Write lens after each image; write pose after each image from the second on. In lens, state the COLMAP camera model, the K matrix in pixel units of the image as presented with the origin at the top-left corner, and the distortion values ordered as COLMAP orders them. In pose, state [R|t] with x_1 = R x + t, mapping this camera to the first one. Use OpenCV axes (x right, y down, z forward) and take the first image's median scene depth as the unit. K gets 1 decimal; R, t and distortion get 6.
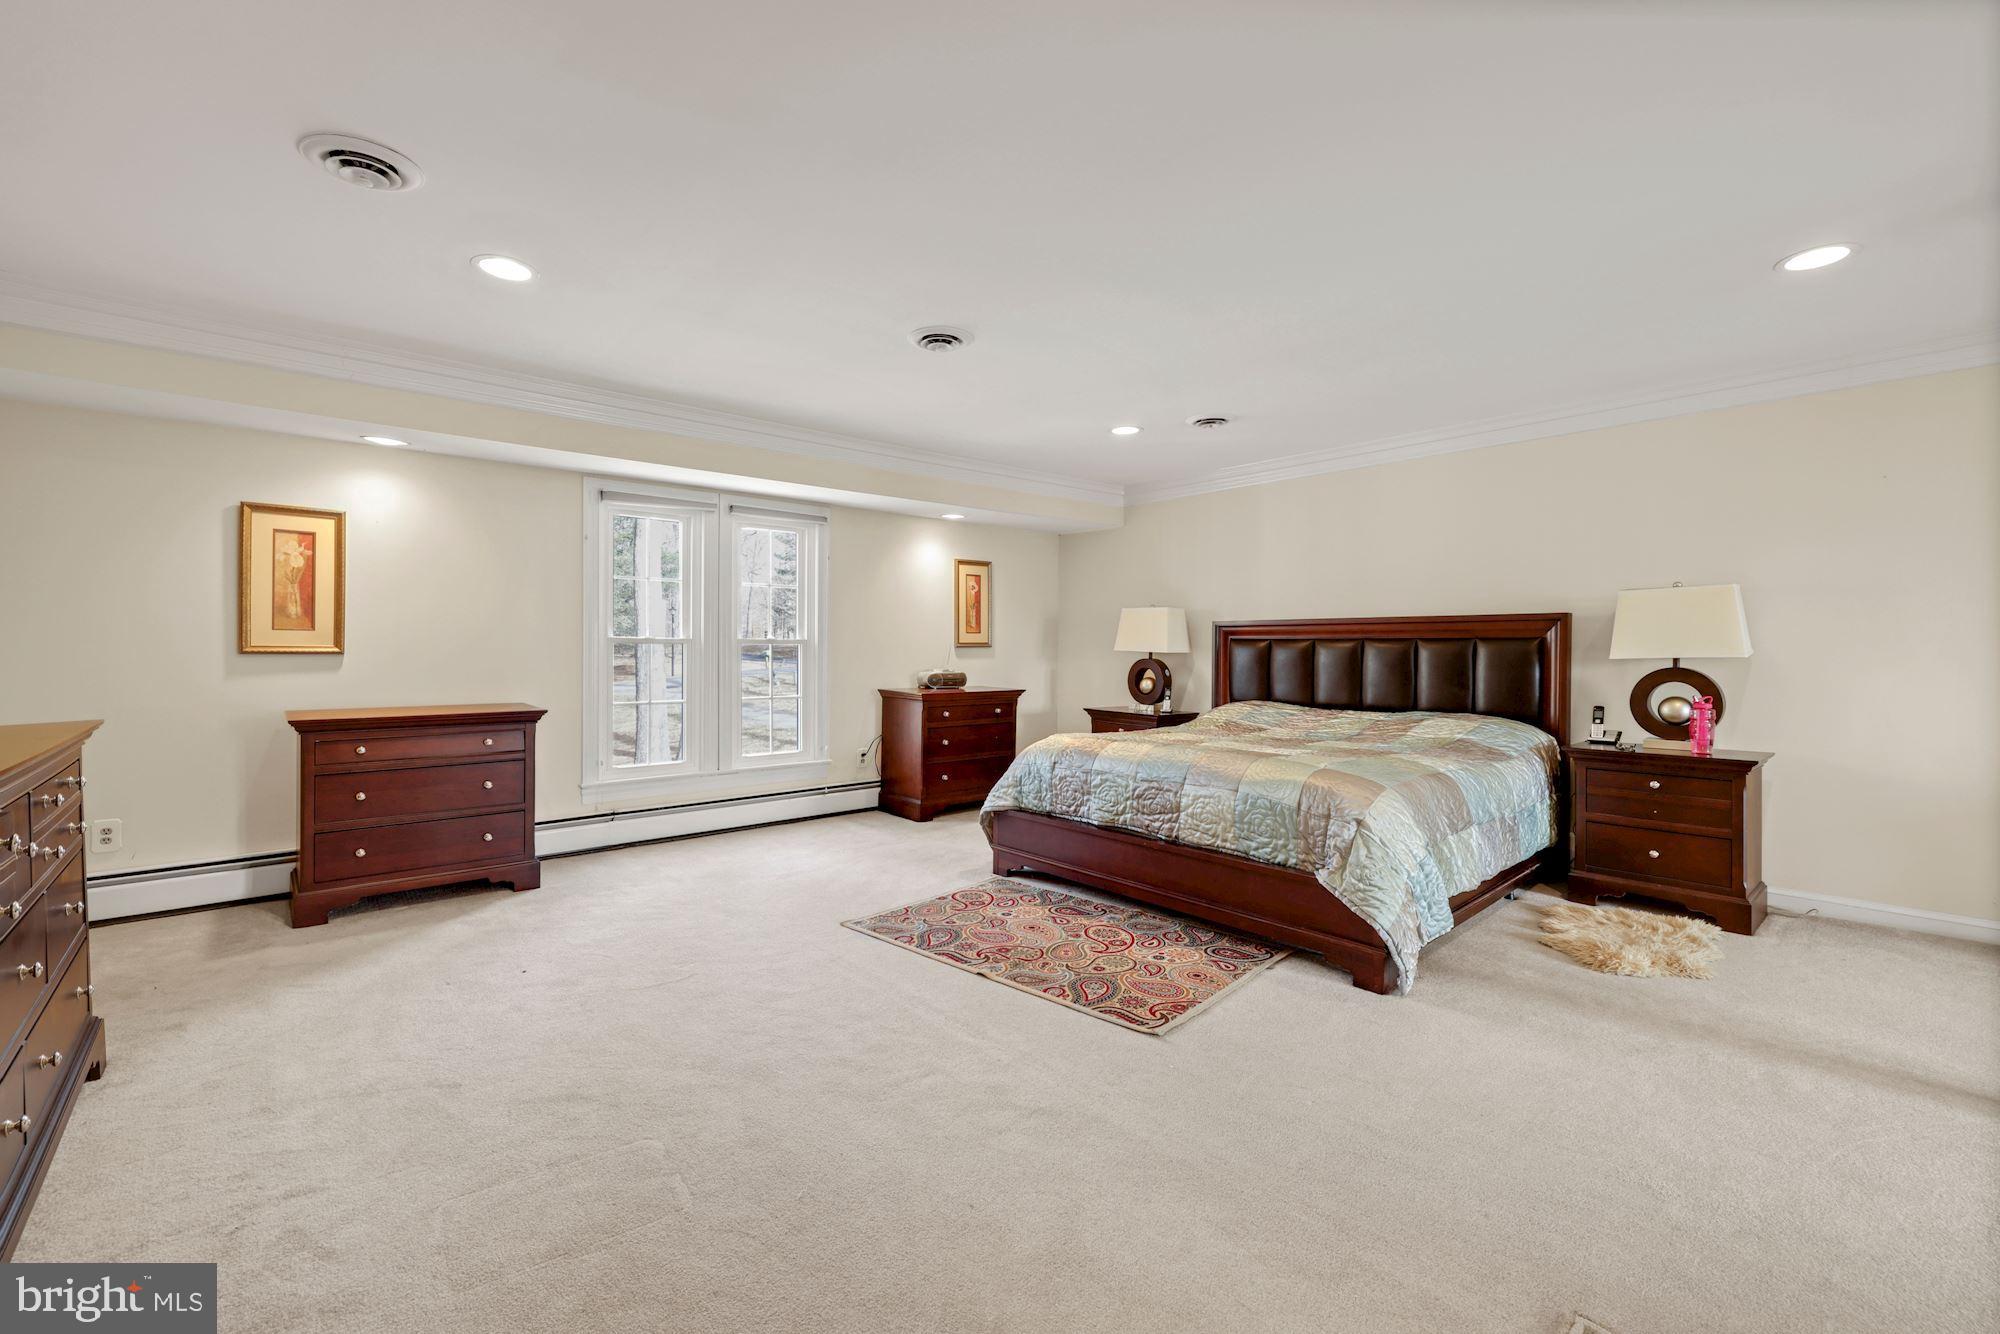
lens RADIAL K [[847.8, 0, 997.3], [0, 847.8, 661.9], [0, 0, 1]] dist [-0.002599, 0.001537]
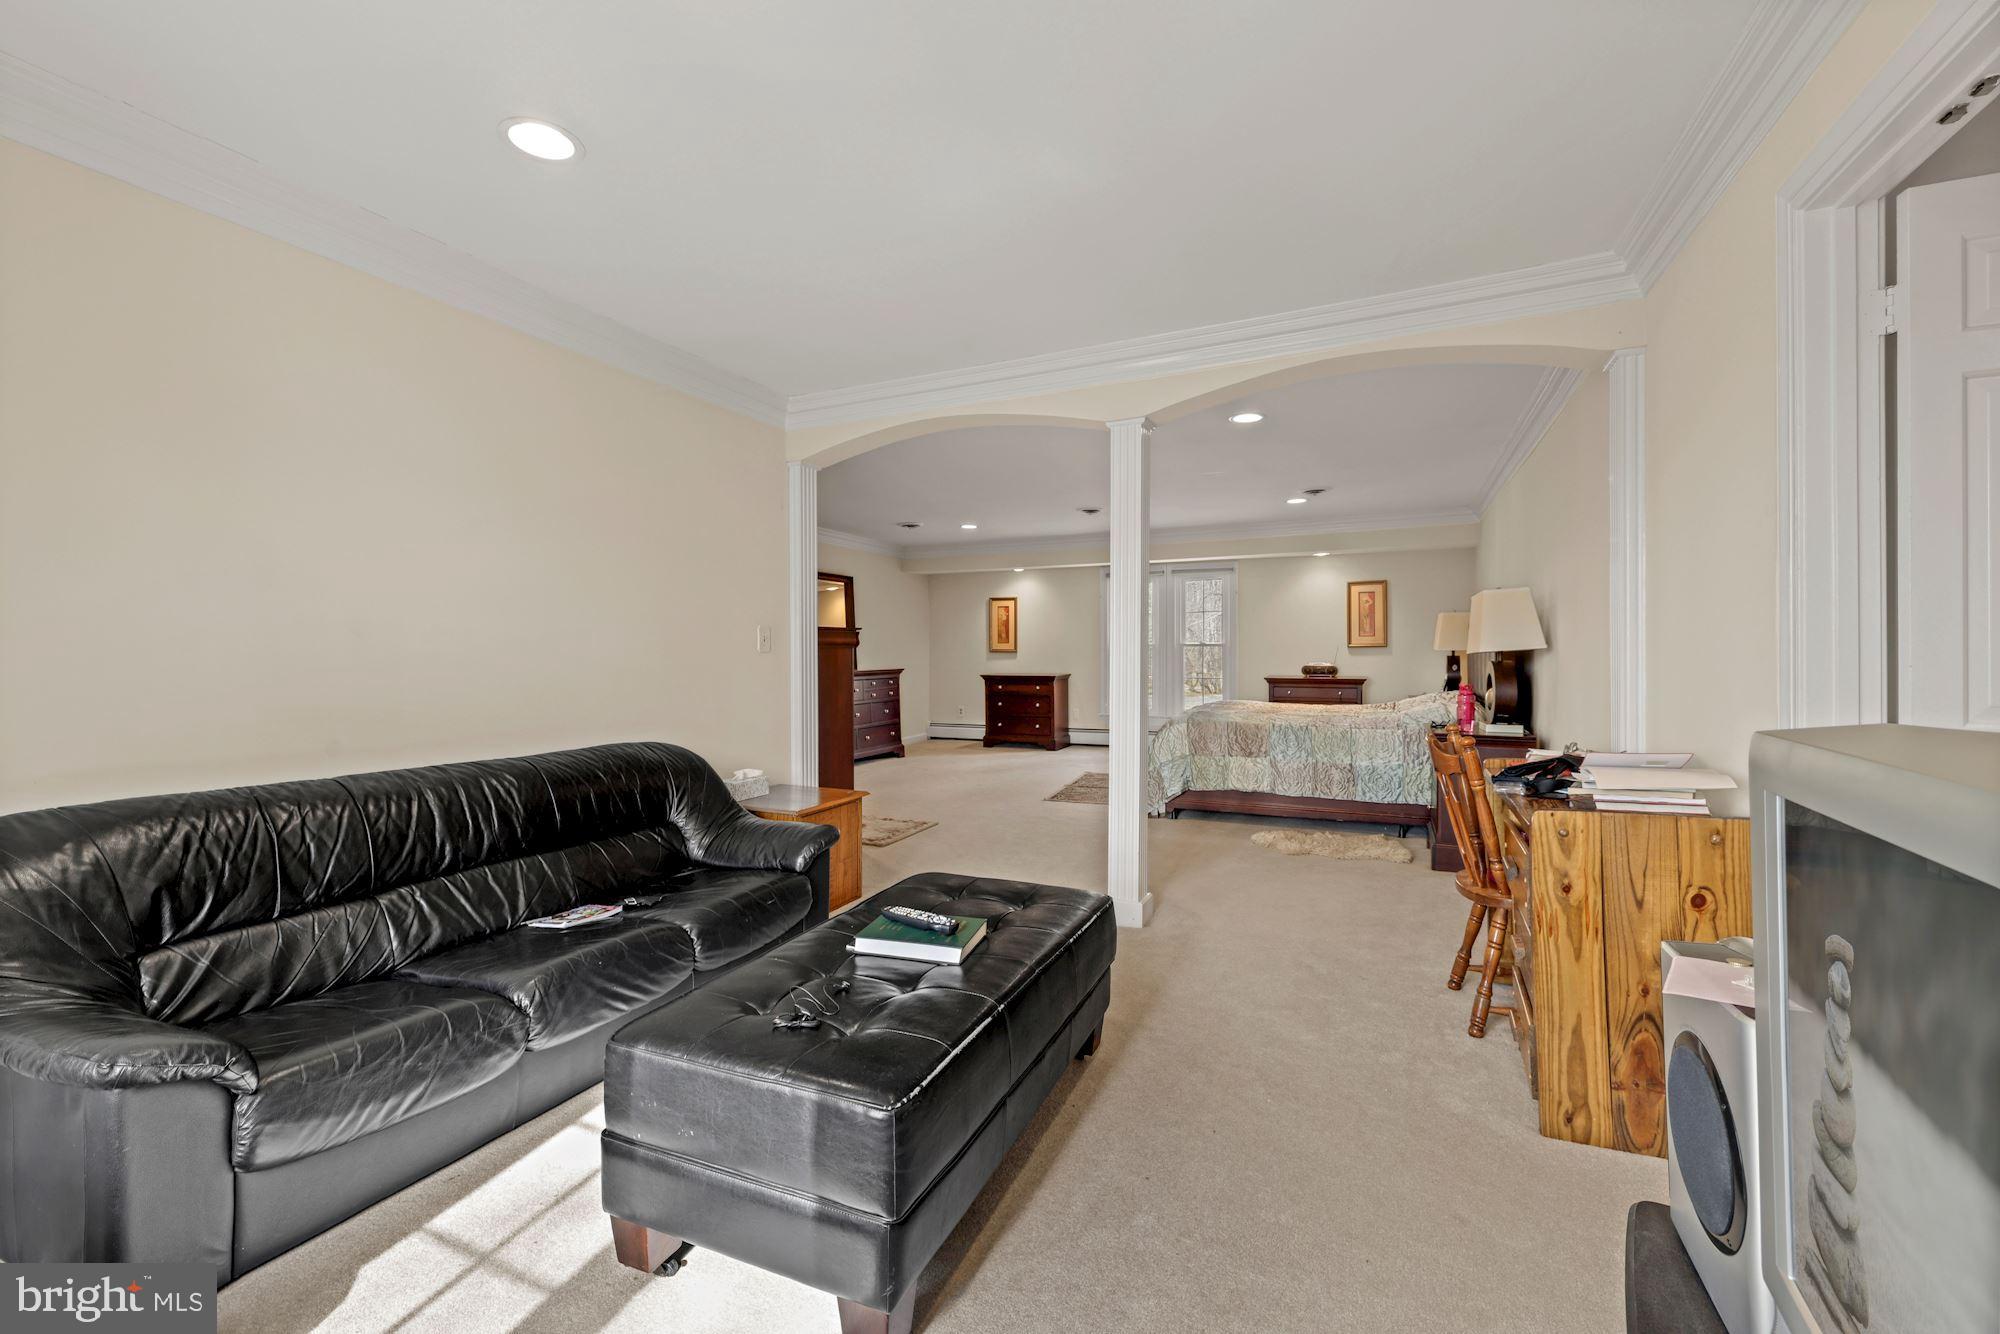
lens RADIAL K [[847.8, 0, 1002.0], [0, 847.8, 649.7], [0, 0, 1]] dist [-0.002599, 0.001537]
pose [[0.422646, 0.002931, -0.906290, 1.552336], [-0.002690, 0.999994, 0.001979, -0.022302], [0.906291, 0.001601, 0.422651, -0.132865]]
